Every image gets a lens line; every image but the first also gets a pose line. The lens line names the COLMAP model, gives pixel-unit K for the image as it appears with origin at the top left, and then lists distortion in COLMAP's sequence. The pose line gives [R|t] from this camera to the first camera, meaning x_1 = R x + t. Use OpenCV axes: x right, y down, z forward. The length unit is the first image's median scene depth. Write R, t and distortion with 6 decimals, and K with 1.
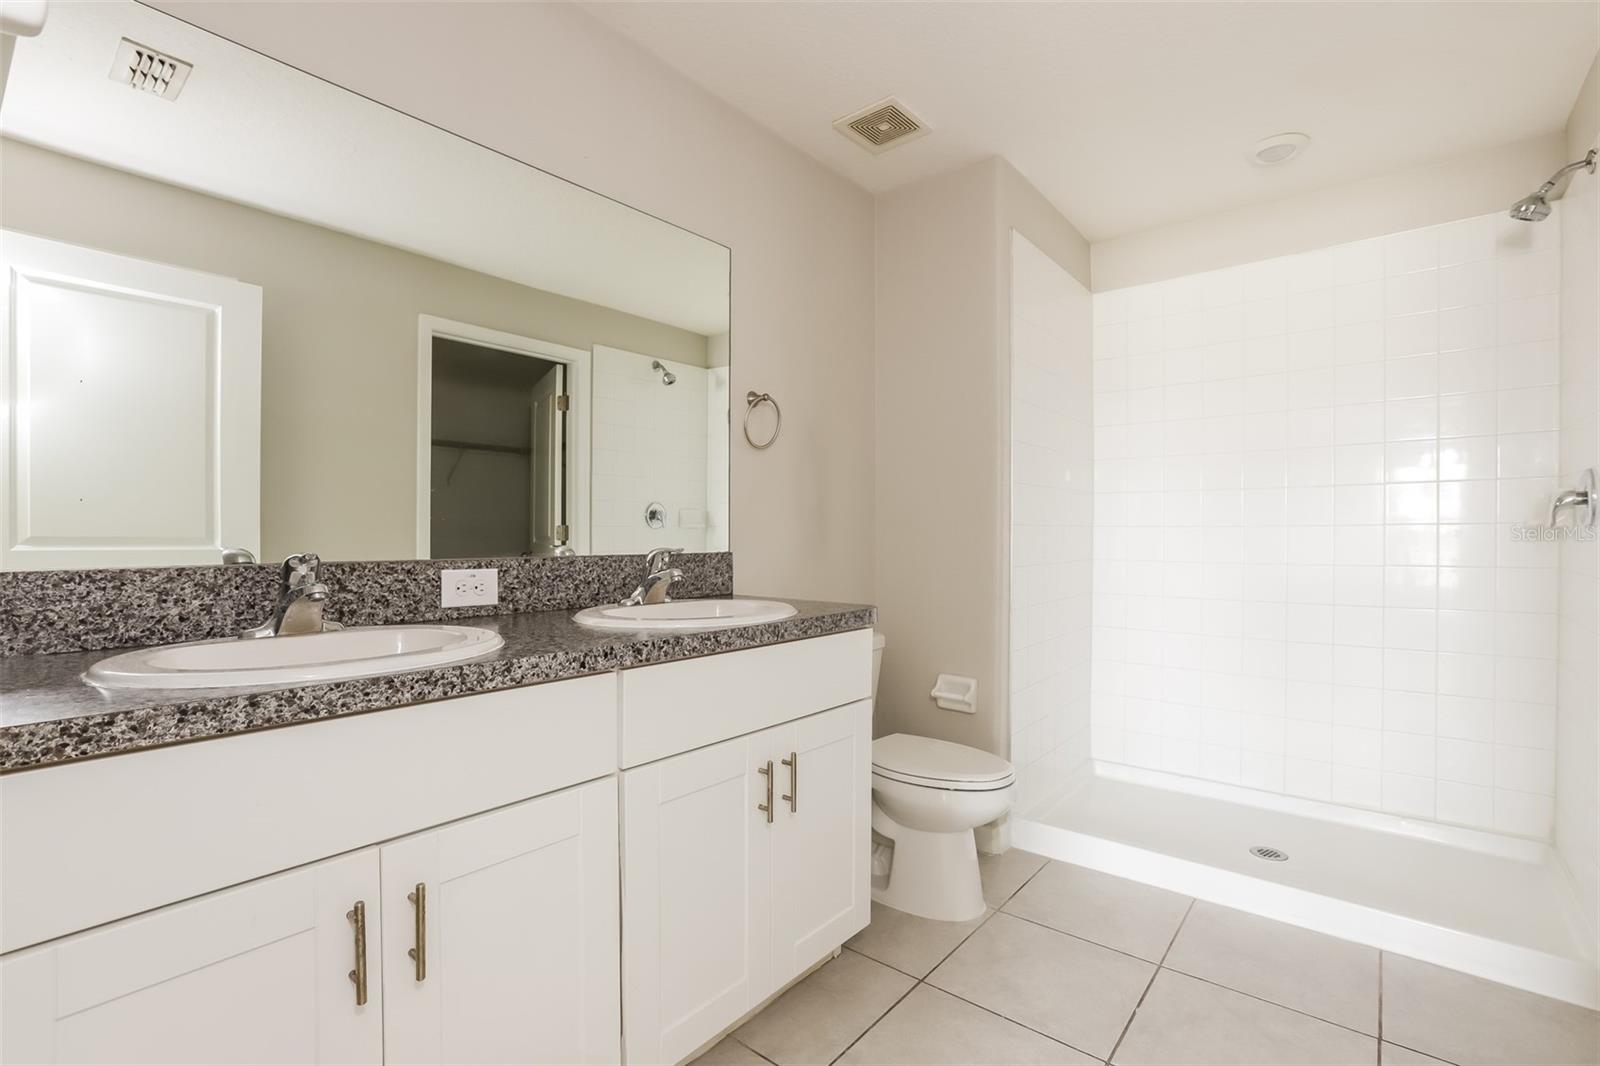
lens RADIAL K [[747.2, 0, 800.1], [0, 747.2, 534.6], [0, 0, 1]] dist [-0.019007, 0.001838]
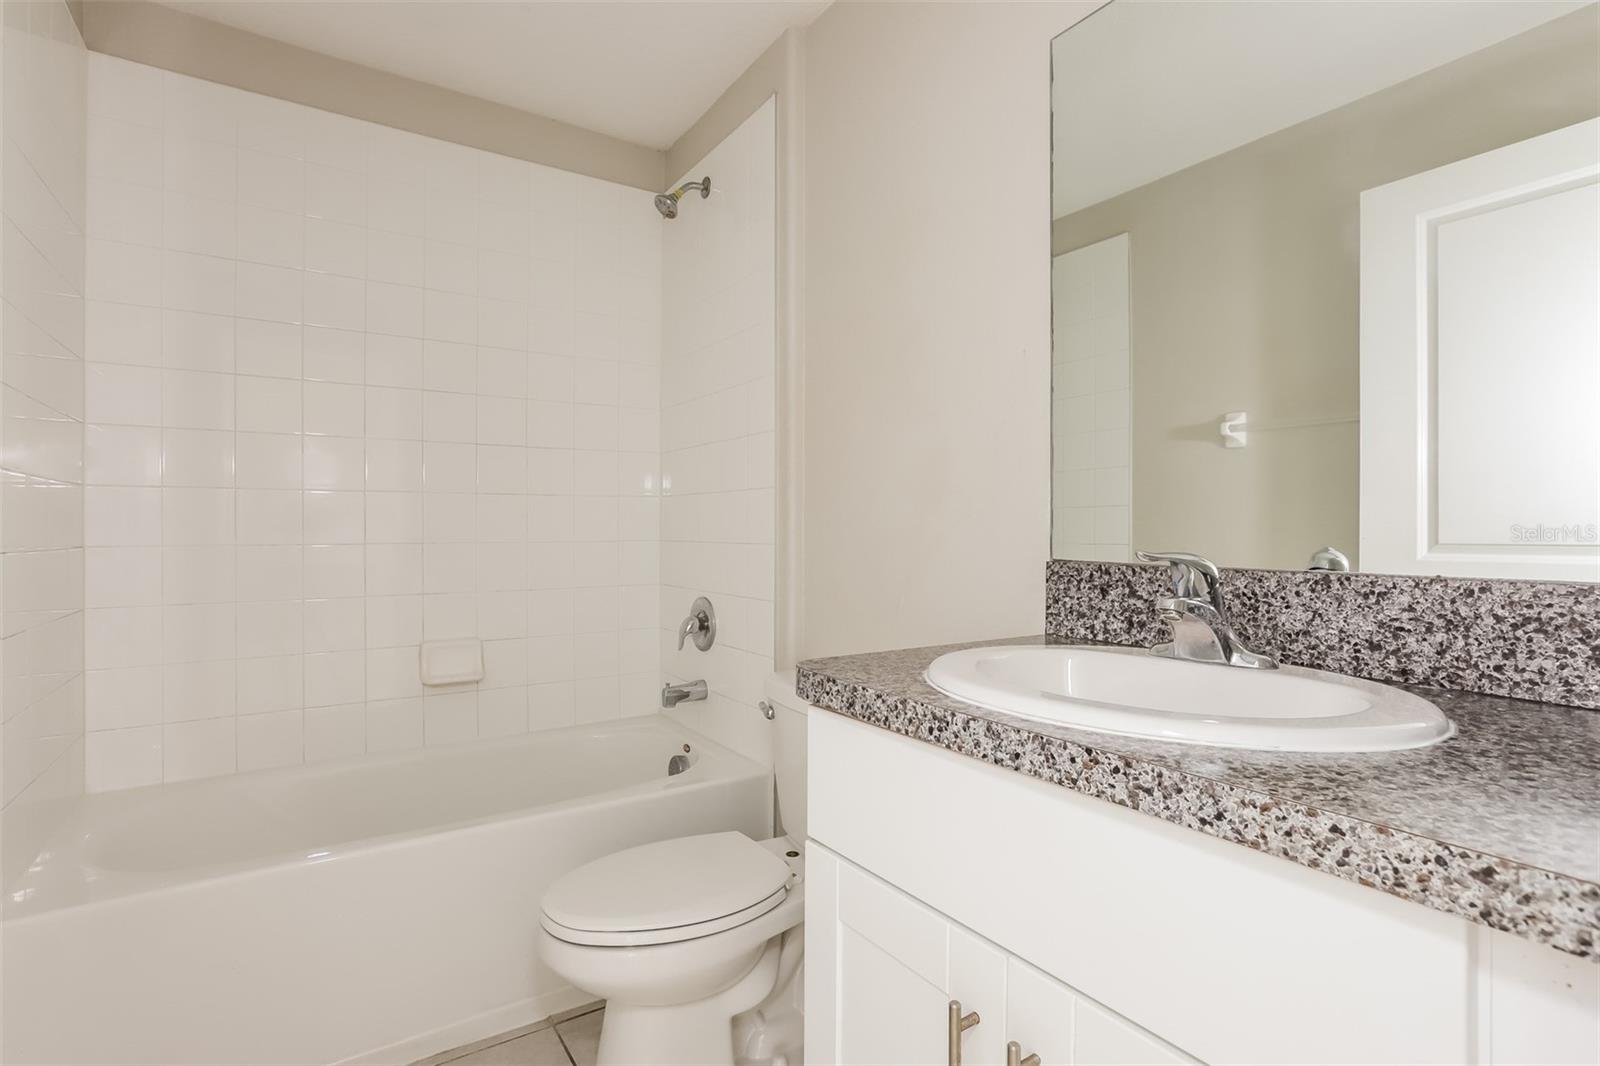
lens RADIAL K [[786.4, 0, 800.8], [0, 786.4, 531.0], [0, 0, 1]] dist [-0.001275, -0.000070]
pose [[-0.304982, 0.003079, -0.952353, 0.288907], [0.002048, 0.999995, 0.002577, 0.001559], [0.952356, -0.001165, -0.304987, 0.844870]]
